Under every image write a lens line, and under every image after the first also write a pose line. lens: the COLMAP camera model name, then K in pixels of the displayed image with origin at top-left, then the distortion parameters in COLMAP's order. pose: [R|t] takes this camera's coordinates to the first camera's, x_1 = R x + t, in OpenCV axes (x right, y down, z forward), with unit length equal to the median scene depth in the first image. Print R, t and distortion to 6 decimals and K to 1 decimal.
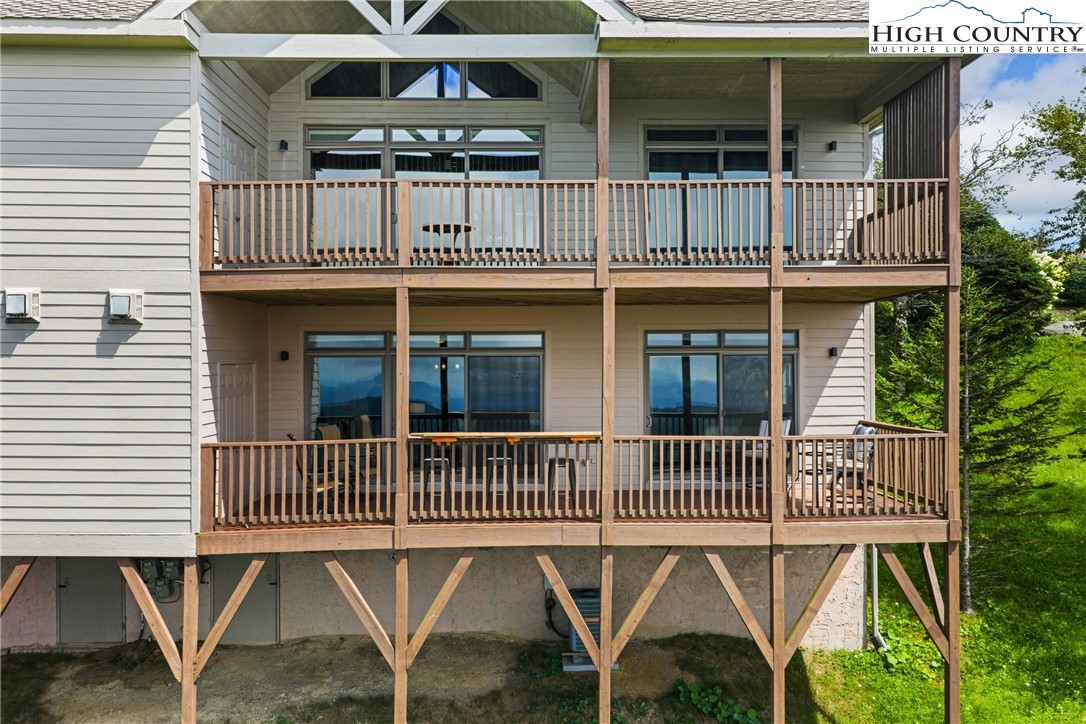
lens RADIAL K [[908.9, 0, 543.0], [0, 908.9, 362.0], [0, 0, 1]] dist [0.020154, -0.037808]
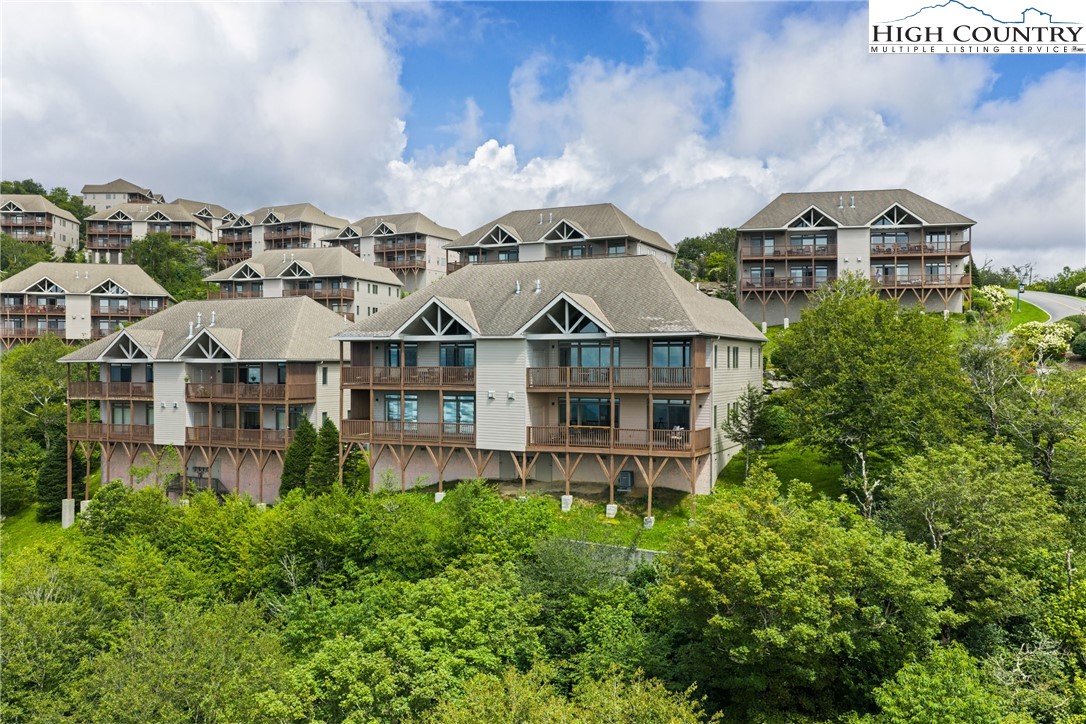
lens RADIAL K [[908.9, 0, 543.0], [0, 908.9, 362.0], [0, 0, 1]] dist [0.020154, -0.037808]
pose [[0.890272, 0.003193, -0.455418, 1.529573], [-0.001828, 0.999992, 0.003438, -0.213217], [0.455426, -0.002228, 0.890271, -2.596204]]
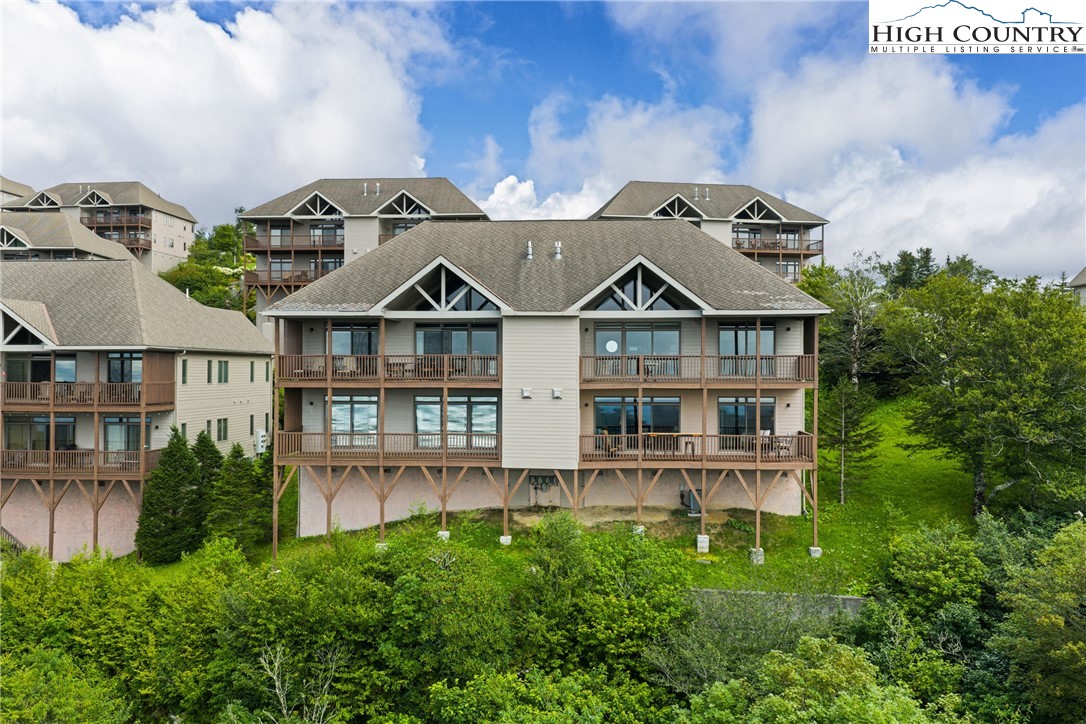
lens RADIAL K [[908.9, 0, 543.0], [0, 908.9, 362.0], [0, 0, 1]] dist [0.020154, -0.037808]
pose [[0.995024, 0.004627, -0.099528, -0.160500], [-0.005149, 0.999974, -0.004984, -0.141003], [0.099502, 0.005472, 0.995022, -2.040334]]
